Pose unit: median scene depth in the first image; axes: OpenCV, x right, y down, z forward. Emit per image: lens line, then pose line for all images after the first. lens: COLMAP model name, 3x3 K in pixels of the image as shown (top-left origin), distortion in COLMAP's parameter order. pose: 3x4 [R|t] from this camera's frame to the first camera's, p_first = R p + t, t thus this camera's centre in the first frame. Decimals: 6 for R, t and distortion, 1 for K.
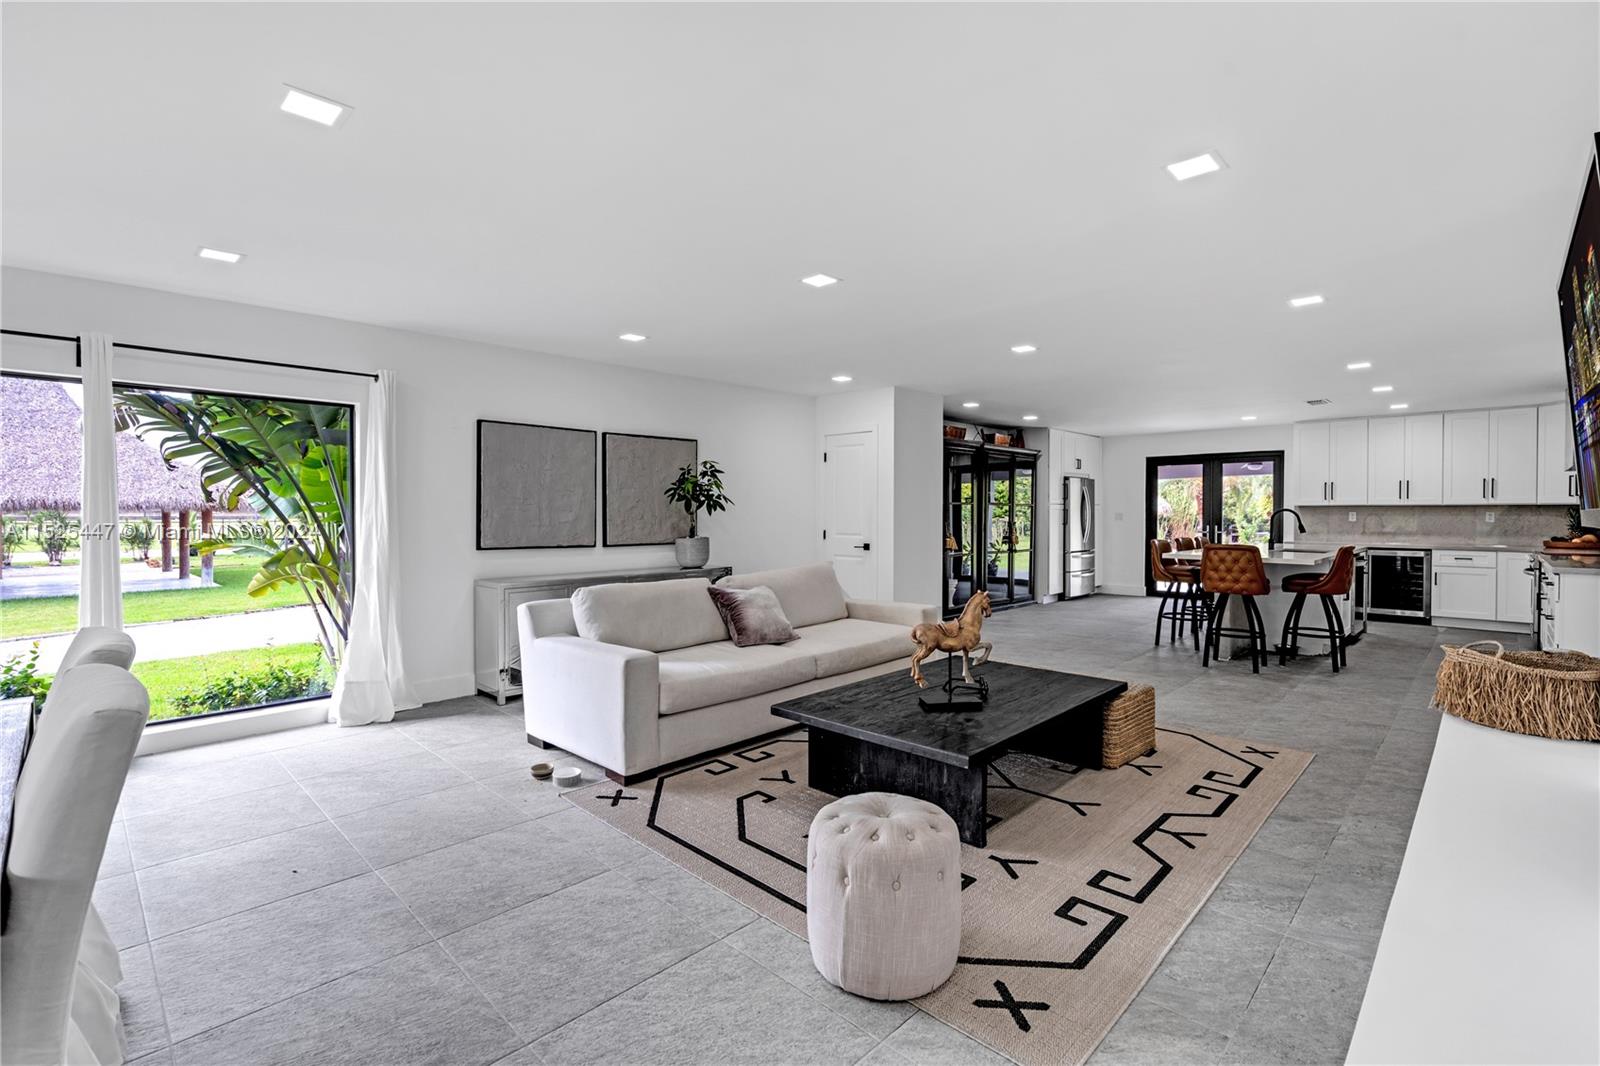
lens RADIAL K [[717.2, 0, 796.8], [0, 717.2, 519.8], [0, 0, 1]] dist [-0.004561, 0.000197]
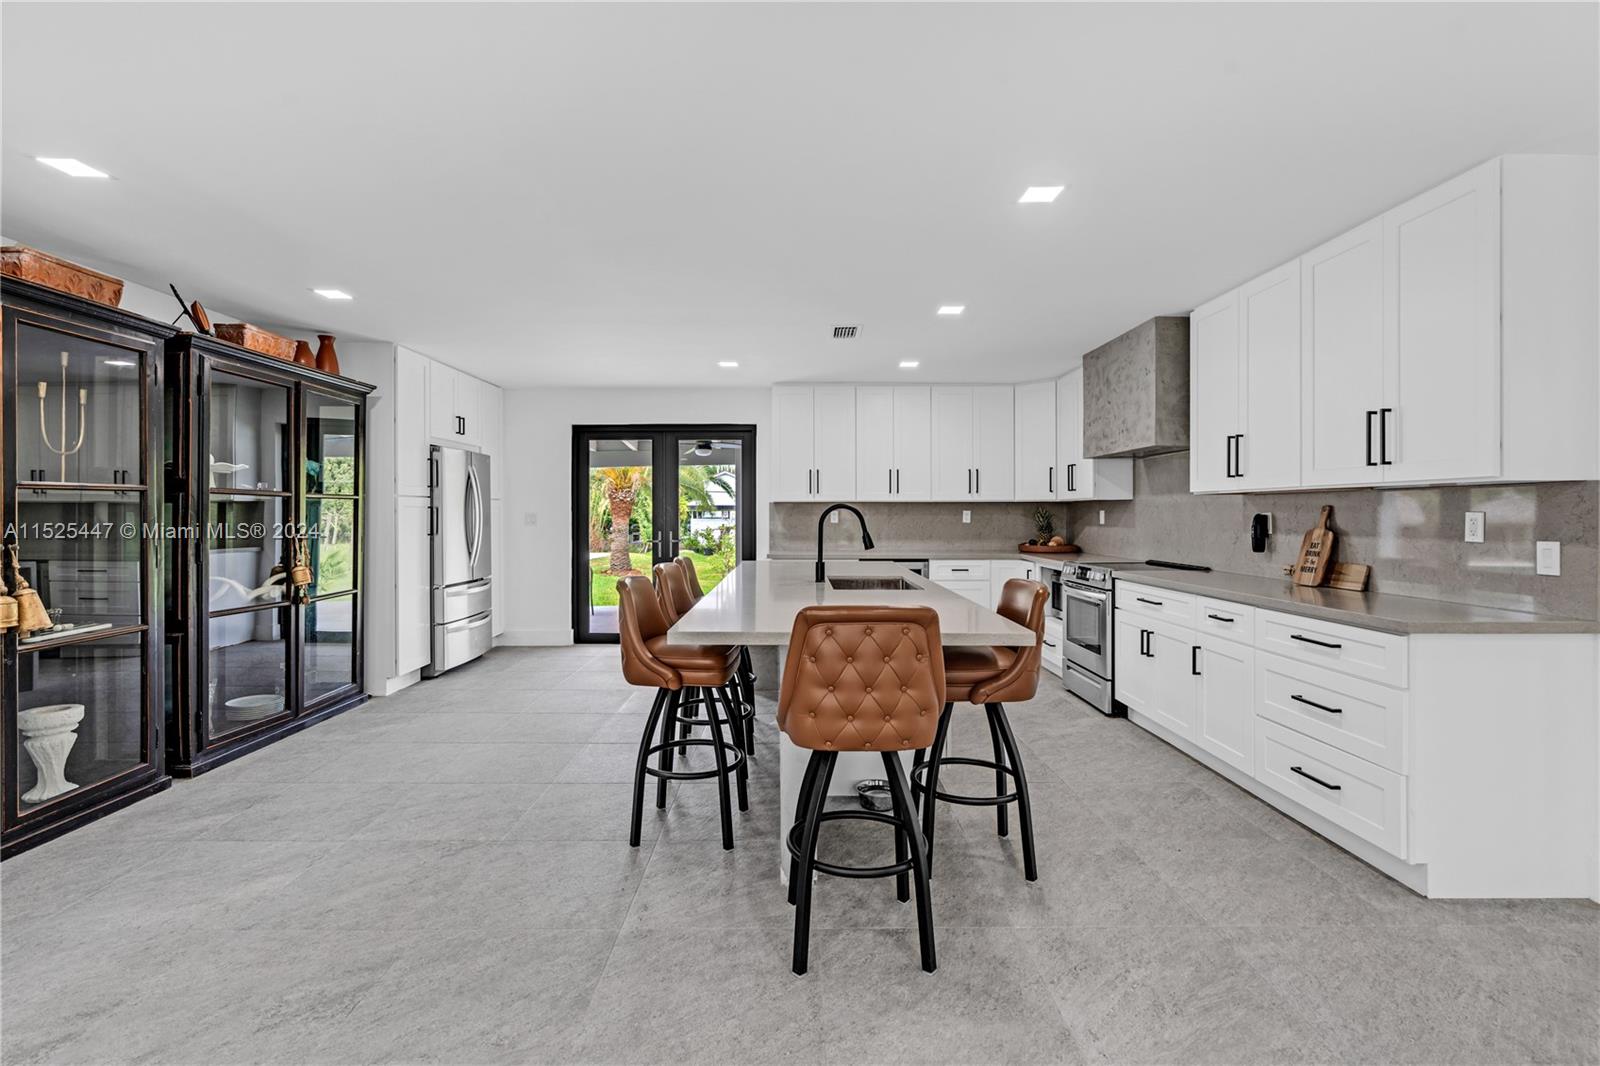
lens RADIAL K [[717.2, 0, 796.8], [0, 717.2, 519.8], [0, 0, 1]] dist [-0.004561, 0.000197]
pose [[0.708458, -0.009516, 0.705689, 0.193016], [0.010112, 0.999943, 0.003332, -0.003782], [-0.705681, 0.004776, 0.708514, 0.439932]]
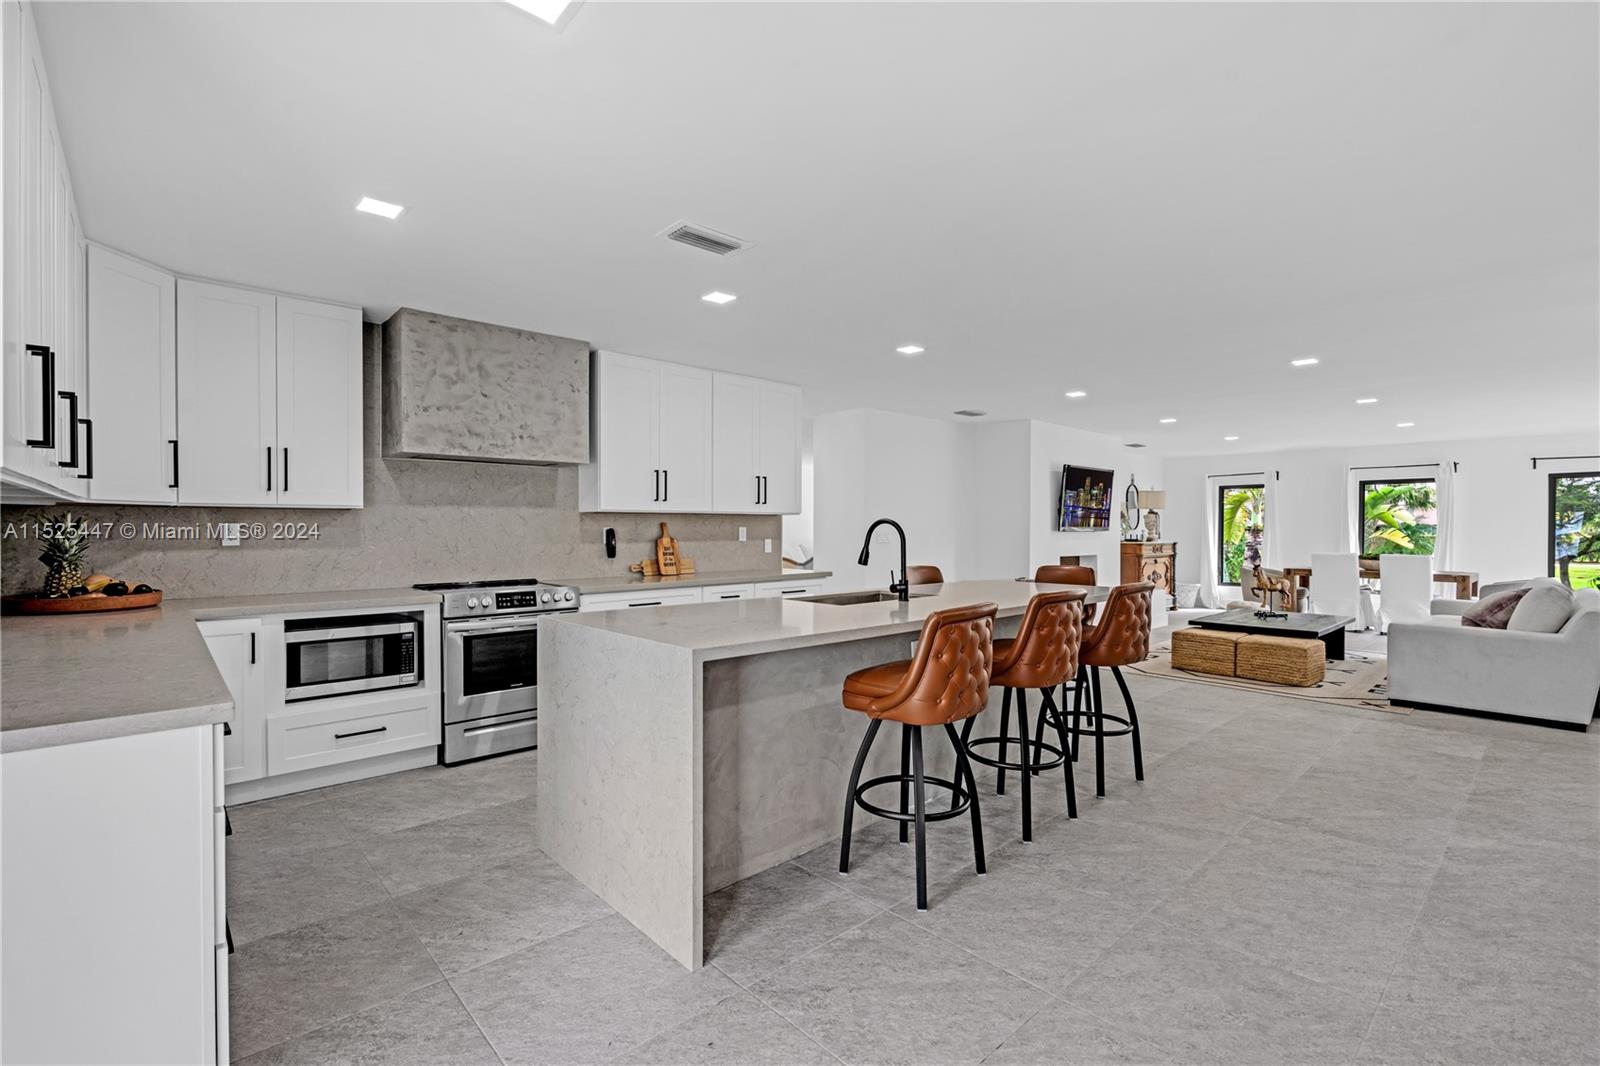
lens RADIAL K [[717.2, 0, 796.8], [0, 717.2, 519.8], [0, 0, 1]] dist [-0.004561, 0.000197]
pose [[-0.998496, -0.002084, 0.054779, 0.655757], [-0.002062, 0.999998, 0.000443, -0.013002], [-0.054779, 0.000329, -0.998498, 1.373927]]
